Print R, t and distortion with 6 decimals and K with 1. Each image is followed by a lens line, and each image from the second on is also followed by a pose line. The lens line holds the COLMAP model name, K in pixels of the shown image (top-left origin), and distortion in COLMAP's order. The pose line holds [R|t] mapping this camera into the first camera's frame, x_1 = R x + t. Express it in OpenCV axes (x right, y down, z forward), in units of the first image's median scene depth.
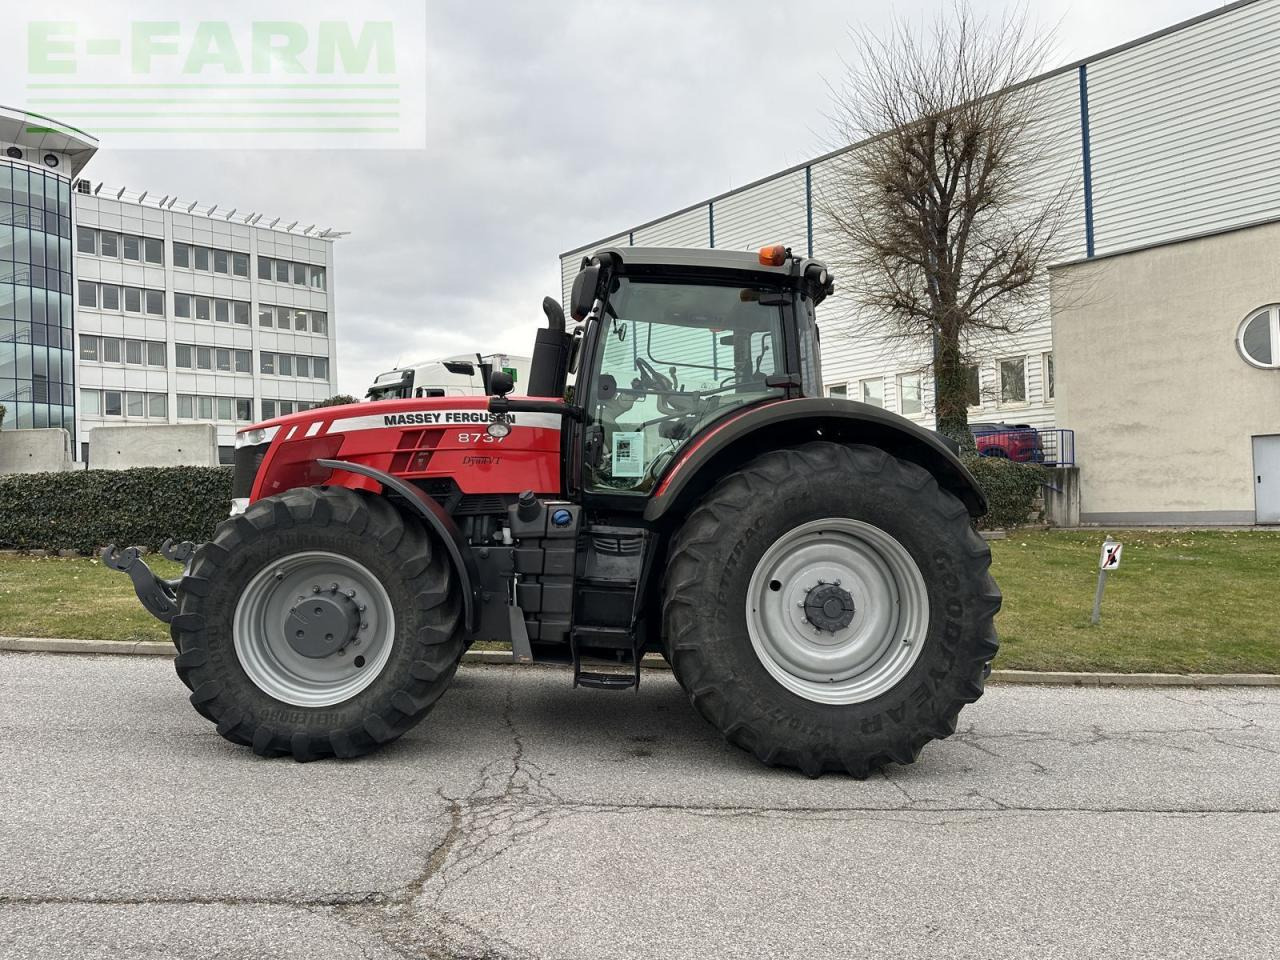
lens RADIAL K [[910.3, 0, 634.0], [0, 910.3, 491.2], [0, 0, 1]] dist [0.037936, -0.024271]
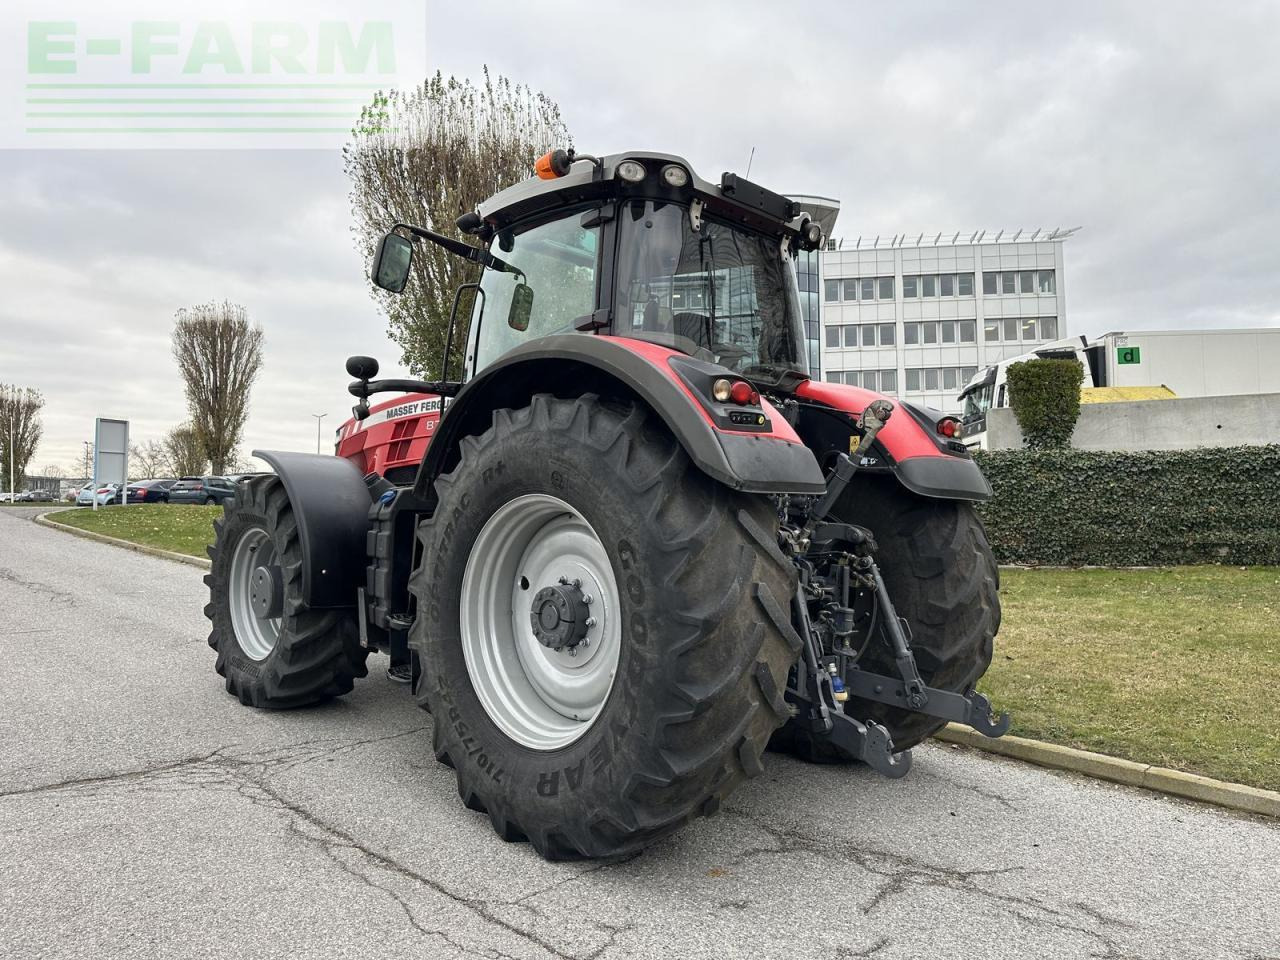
lens RADIAL K [[910.3, 0, 645.4], [0, 910.3, 471.2], [0, 0, 1]] dist [0.037936, -0.024271]
pose [[0.652612, -0.035894, -0.756841, 0.835616], [0.002951, 0.998990, -0.044834, 0.044391], [0.757686, 0.027025, 0.652059, 0.575537]]
